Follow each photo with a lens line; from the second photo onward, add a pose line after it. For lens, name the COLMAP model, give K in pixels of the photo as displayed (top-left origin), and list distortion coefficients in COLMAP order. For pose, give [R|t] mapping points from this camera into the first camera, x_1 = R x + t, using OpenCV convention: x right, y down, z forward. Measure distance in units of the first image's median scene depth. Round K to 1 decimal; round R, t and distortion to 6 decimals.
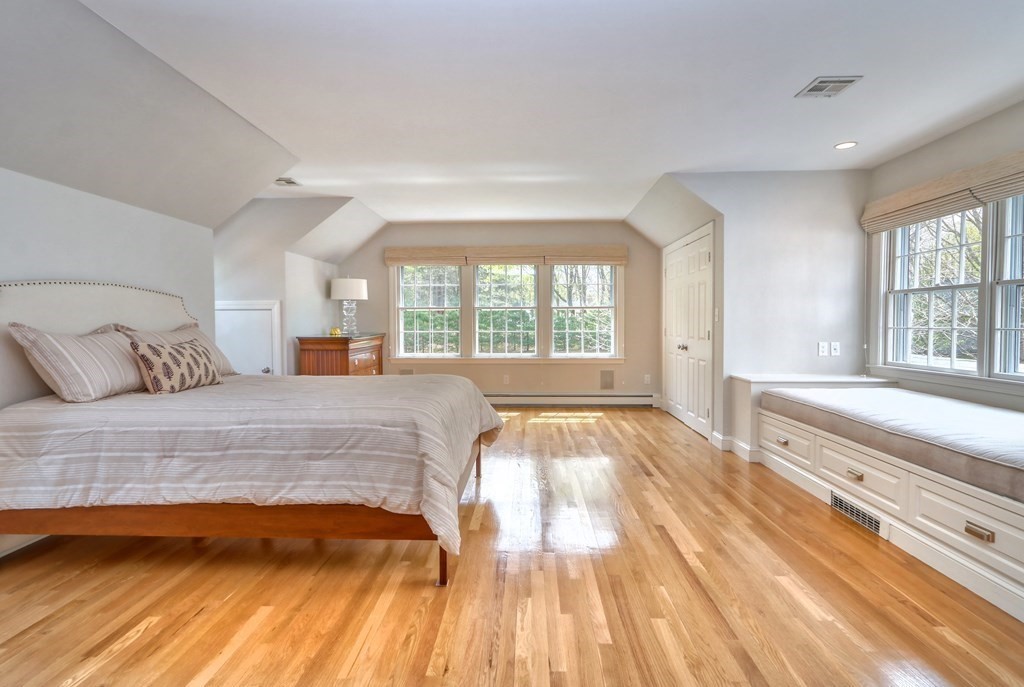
lens RADIAL K [[493.0, 0, 510.7], [0, 493.0, 336.7], [0, 0, 1]] dist [0.002294, -0.000083]
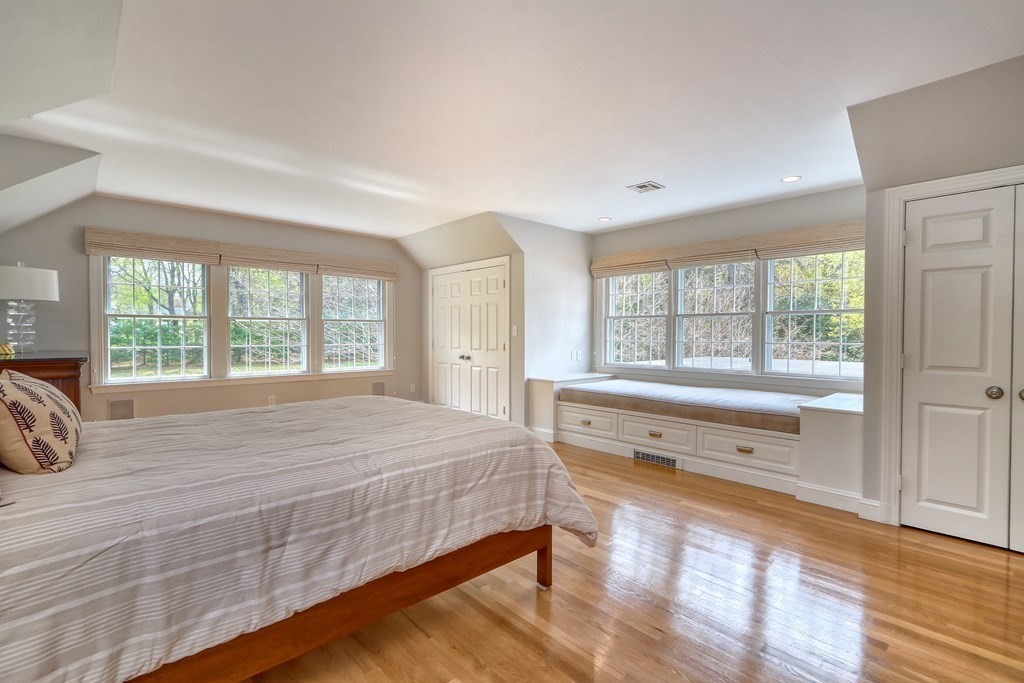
lens RADIAL K [[471.7, 0, 514.4], [0, 471.7, 340.2], [0, 0, 1]] dist [0.000823, 0.000225]
pose [[0.706151, -0.004784, 0.708045, -0.635359], [0.015083, 0.999852, -0.008287, -0.015502], [-0.707900, 0.016532, 0.706119, 0.226995]]
